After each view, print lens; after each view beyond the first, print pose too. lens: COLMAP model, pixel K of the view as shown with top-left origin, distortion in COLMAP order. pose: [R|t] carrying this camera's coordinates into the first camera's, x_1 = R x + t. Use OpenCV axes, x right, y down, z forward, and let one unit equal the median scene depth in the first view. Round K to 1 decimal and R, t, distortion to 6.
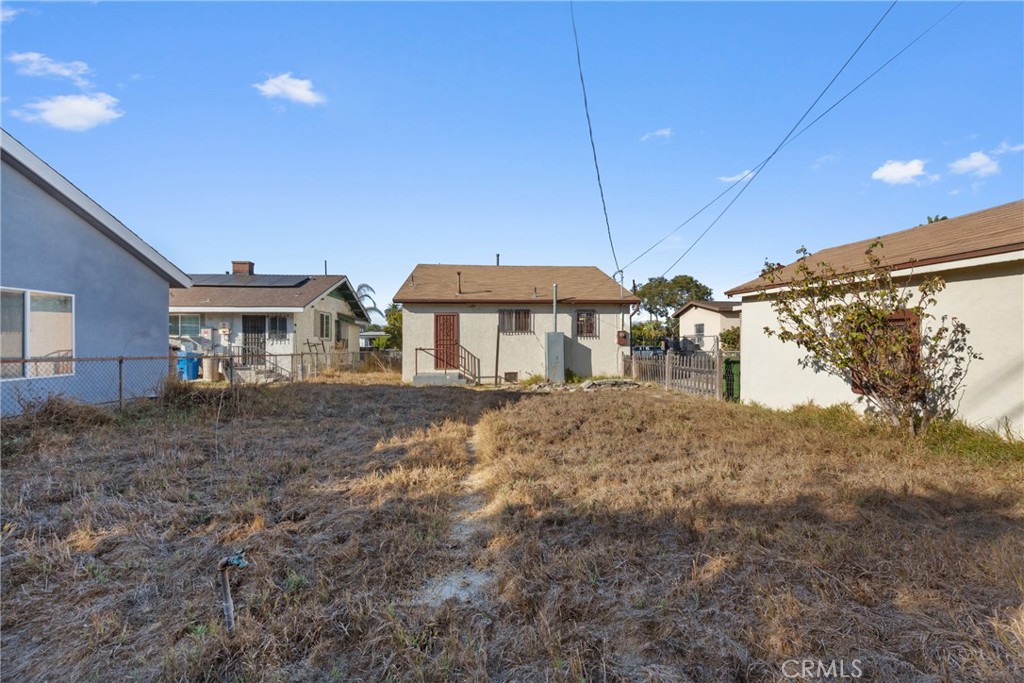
lens RADIAL K [[399.0, 0, 511.6], [0, 399.0, 341.5], [0, 0, 1]] dist [0.001976, -0.000011]
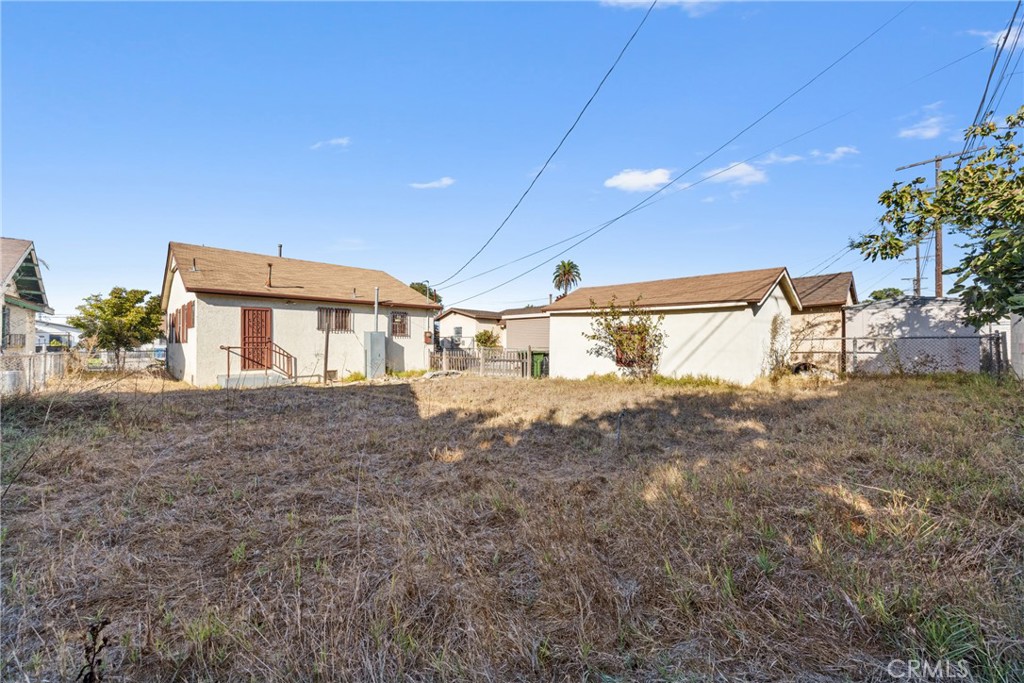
lens RADIAL K [[399.0, 0, 514.8], [0, 399.0, 342.1], [0, 0, 1]] dist [0.001976, -0.000011]
pose [[0.743149, 0.003948, 0.669114, -0.330770], [-0.004923, 0.999988, -0.000432, 0.003873], [-0.669108, -0.002973, 0.743160, -0.059018]]
